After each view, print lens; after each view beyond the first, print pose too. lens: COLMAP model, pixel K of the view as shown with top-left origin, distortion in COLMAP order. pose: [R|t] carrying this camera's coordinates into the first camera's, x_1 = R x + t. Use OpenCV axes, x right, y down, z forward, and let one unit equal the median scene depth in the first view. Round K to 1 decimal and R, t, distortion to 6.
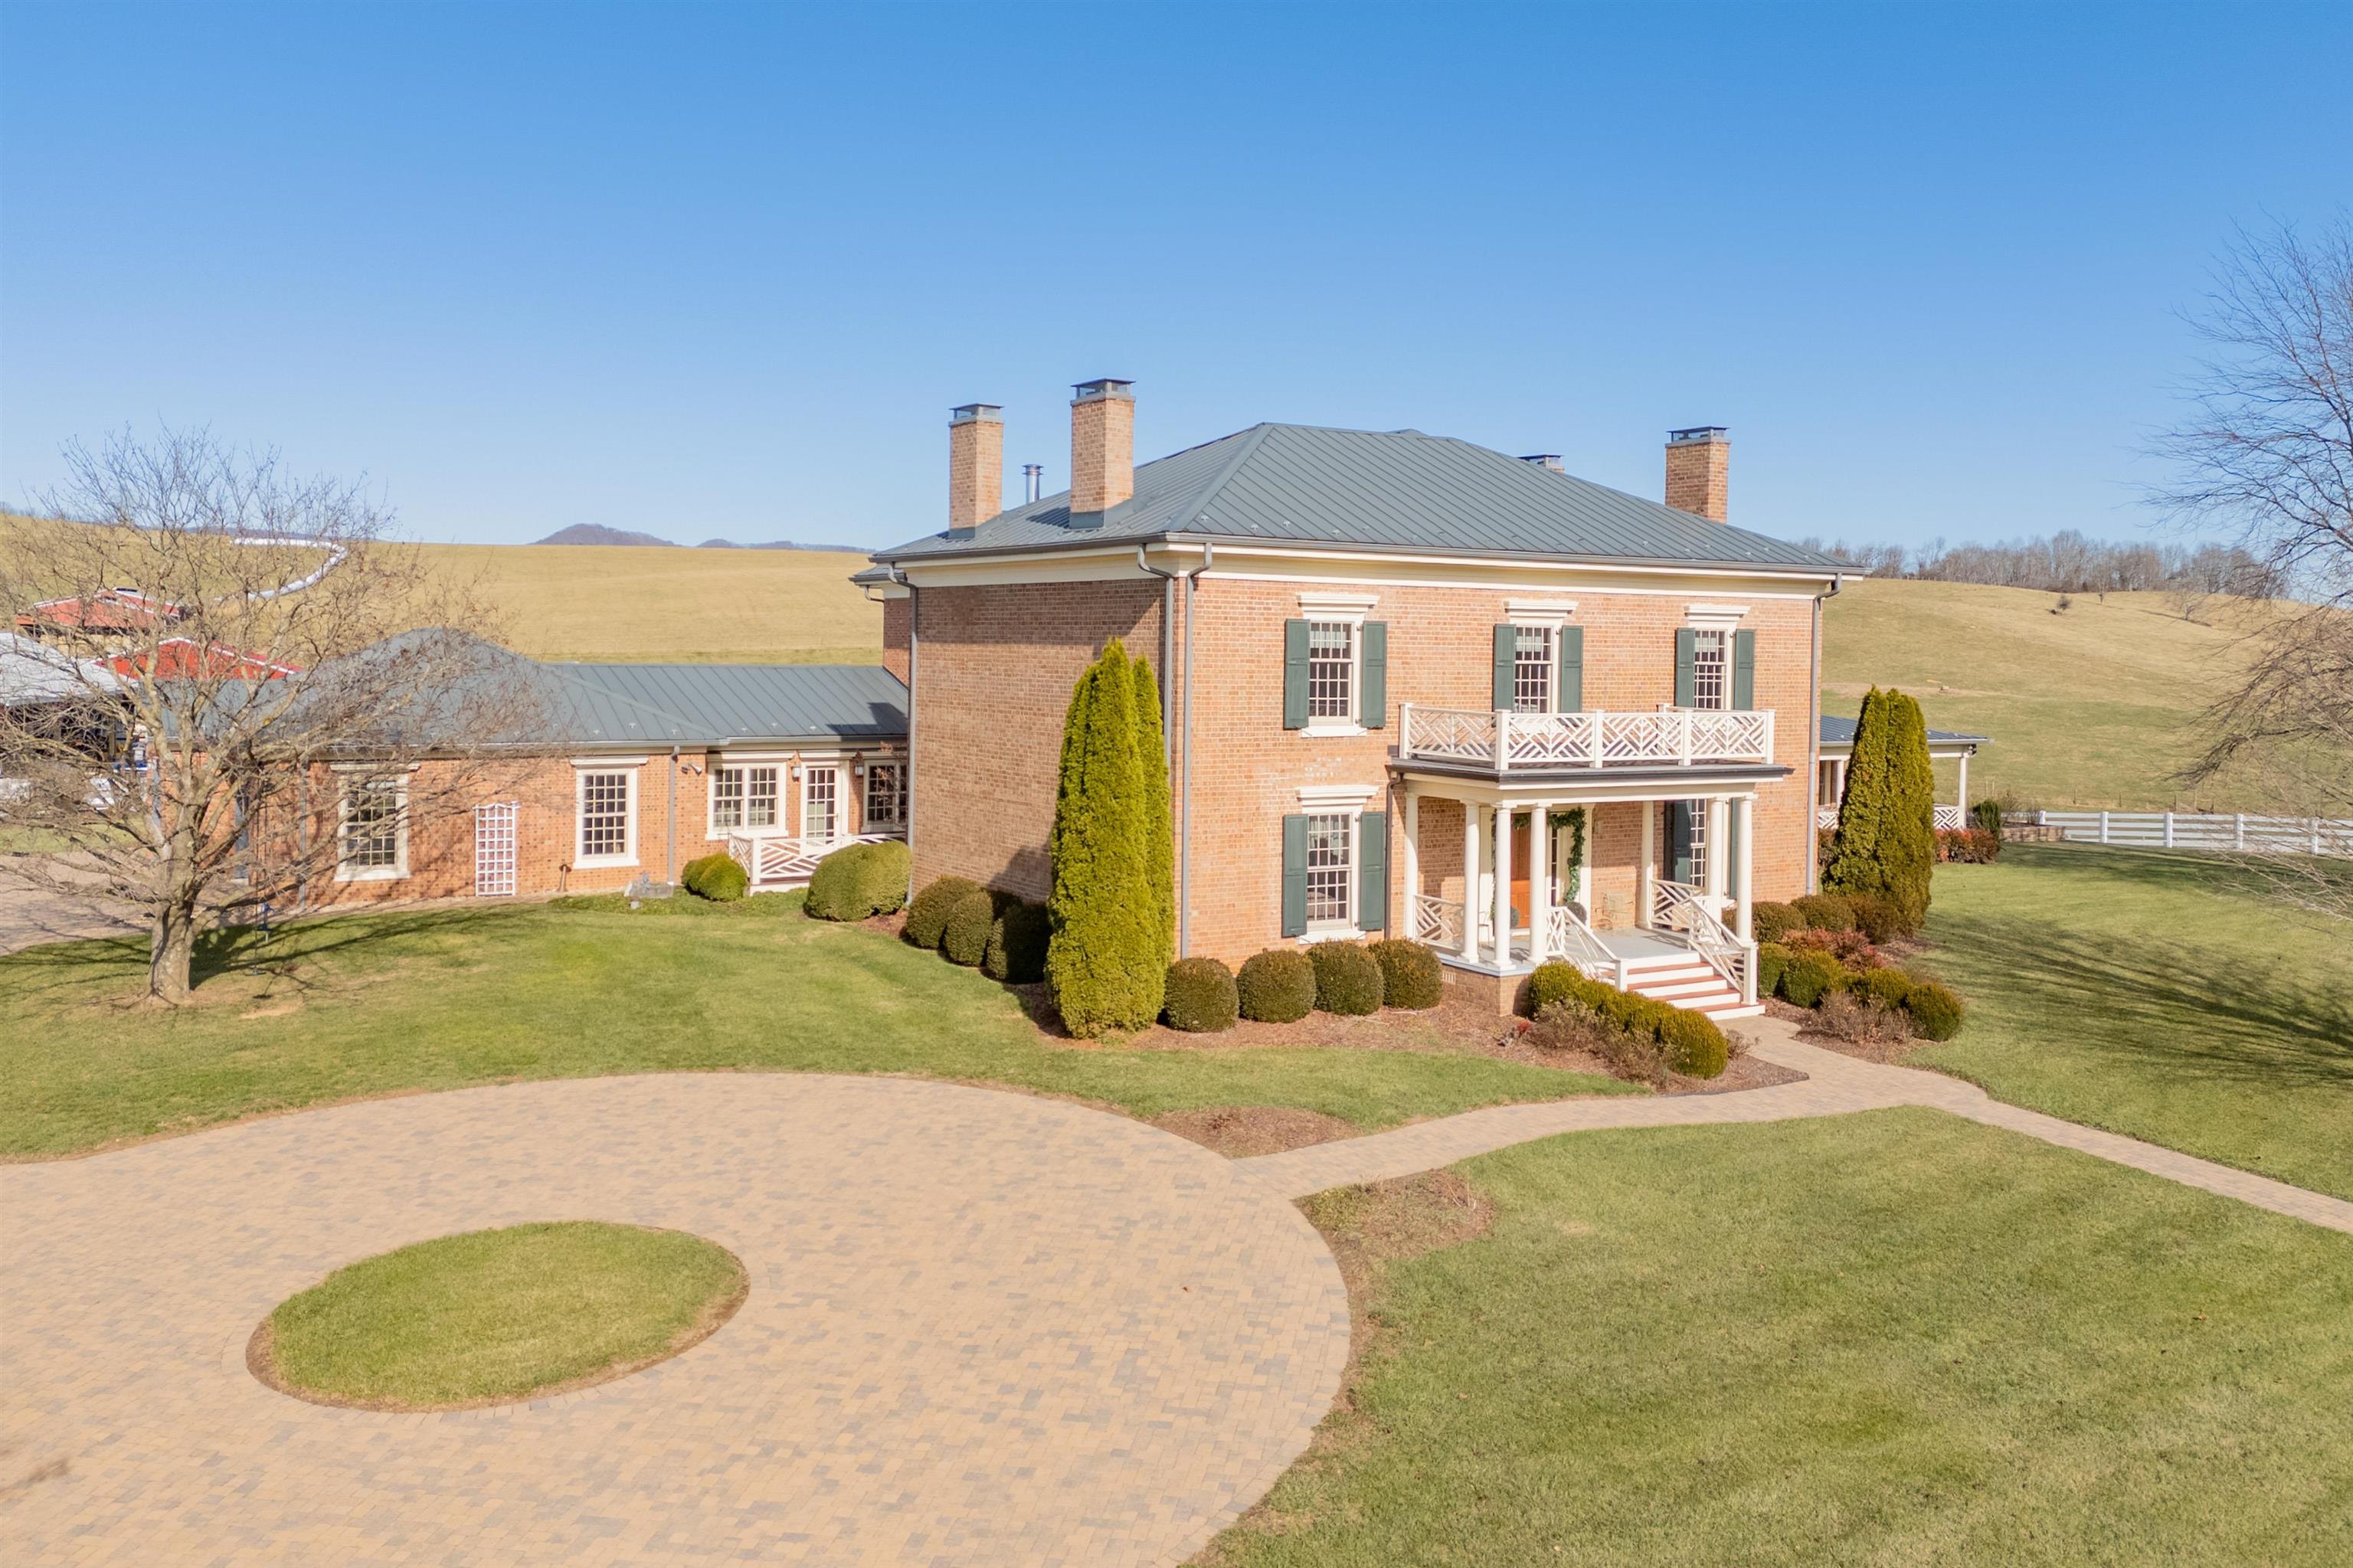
lens RADIAL K [[1630.1, 0, 1171.6], [0, 1630.1, 778.0], [0, 0, 1]] dist [0.005142, 0.000504]
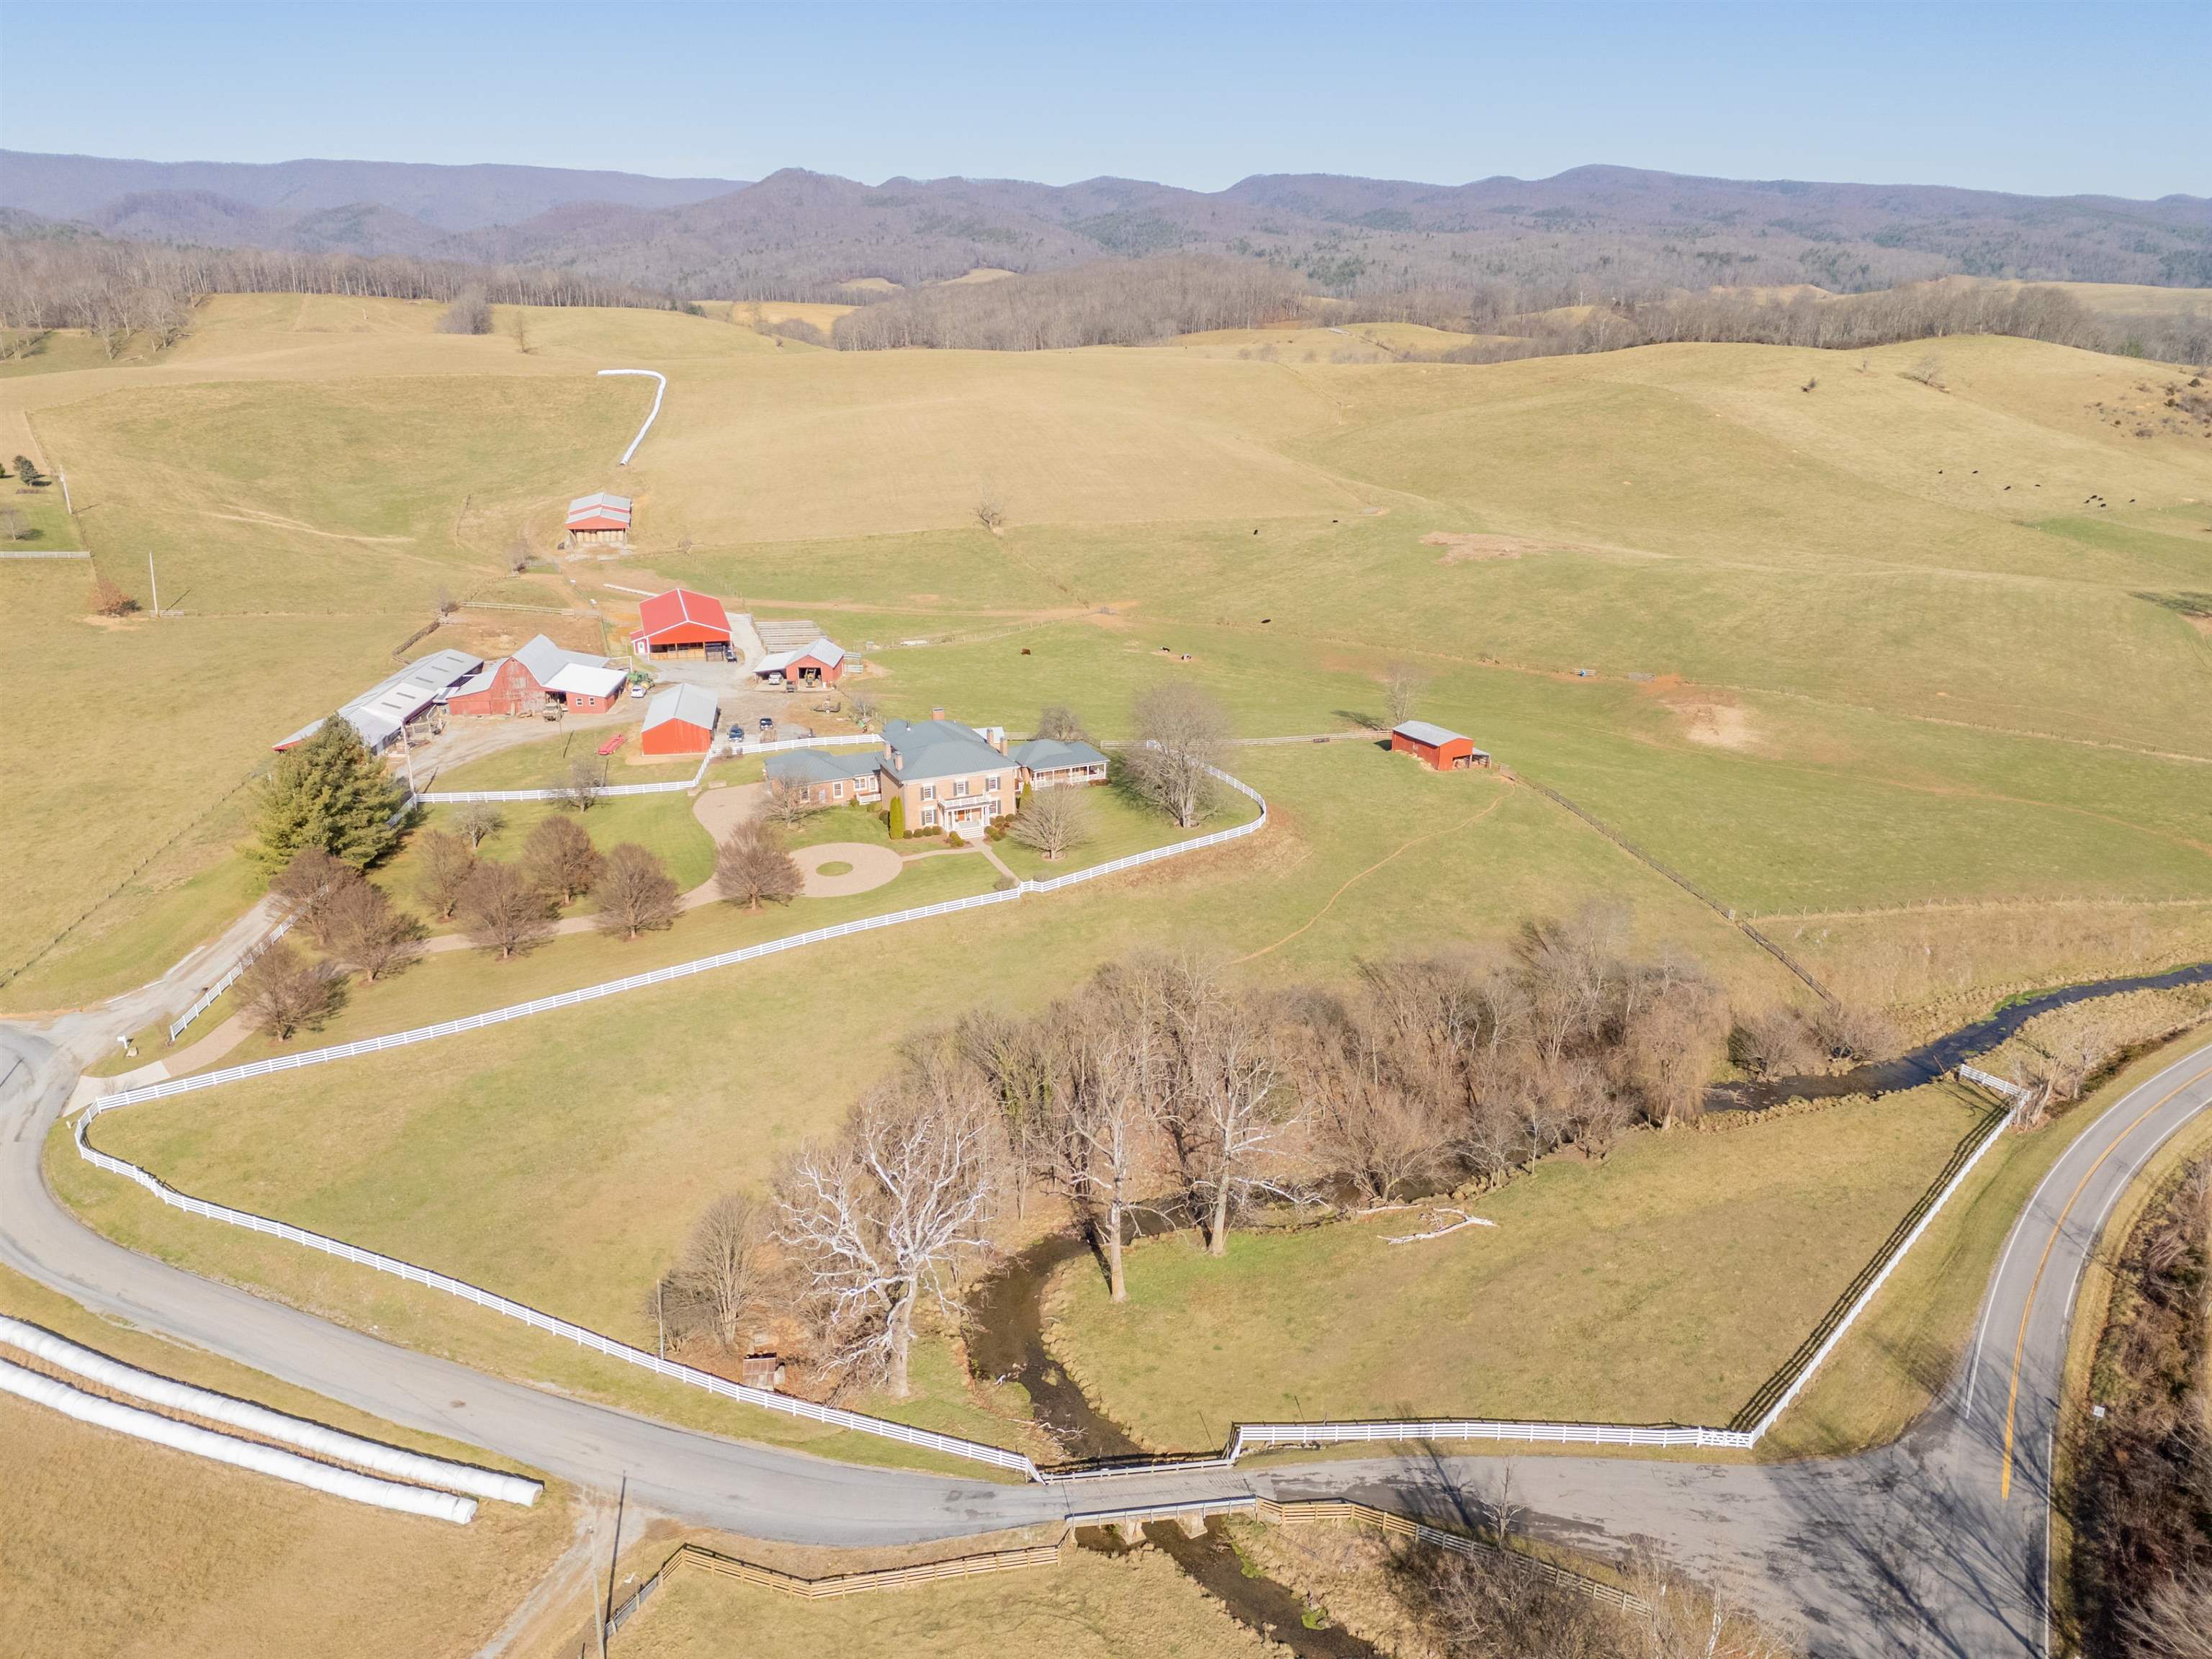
lens RADIAL K [[1548.4, 0, 1107.3], [0, 1548.4, 830.7], [0, 0, 1]] dist [0.000460, -0.000802]
pose [[0.987634, 0.044627, -0.150291, 2.013196], [0.004723, 0.949727, 0.313043, -2.149430], [0.156706, -0.309882, 0.937772, -5.705176]]
